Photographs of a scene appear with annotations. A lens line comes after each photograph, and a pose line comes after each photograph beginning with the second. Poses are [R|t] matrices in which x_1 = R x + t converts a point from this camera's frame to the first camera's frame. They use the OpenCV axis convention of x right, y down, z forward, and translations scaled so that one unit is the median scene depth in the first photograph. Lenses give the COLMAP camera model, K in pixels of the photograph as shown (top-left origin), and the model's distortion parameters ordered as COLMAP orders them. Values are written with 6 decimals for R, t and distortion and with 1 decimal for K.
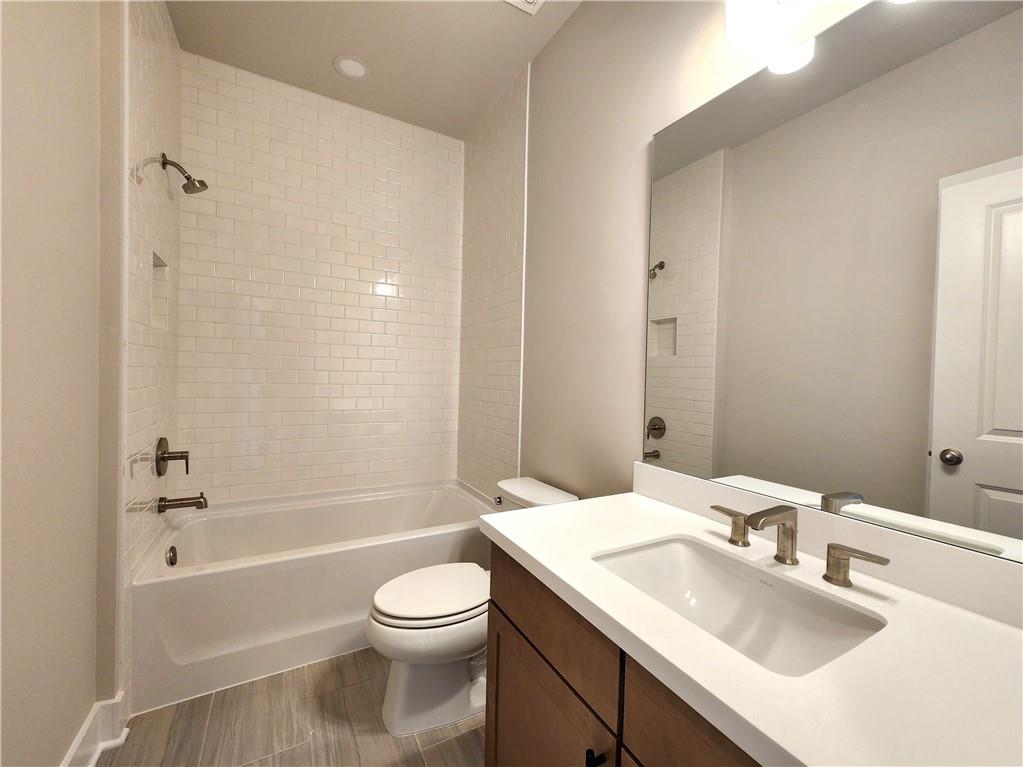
lens RADIAL K [[412.0, 0, 509.5], [0, 412.0, 377.0], [0, 0, 1]] dist [-0.001348, -0.000104]
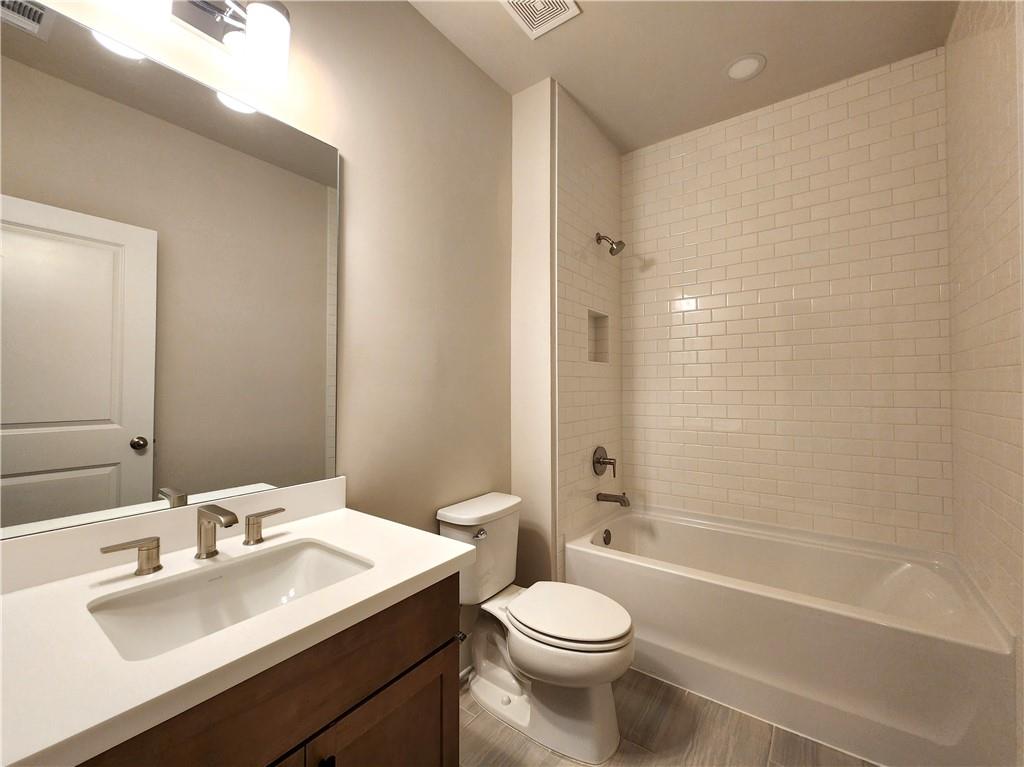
lens RADIAL K [[418.2, 0, 519.8], [0, 418.2, 381.1], [0, 0, 1]] dist [0.000693, 0.000011]
pose [[0.487894, -0.048962, -0.871529, 0.214107], [0.014577, 0.998743, -0.047949, 0.003639], [0.872781, 0.010690, 0.487995, 0.120575]]
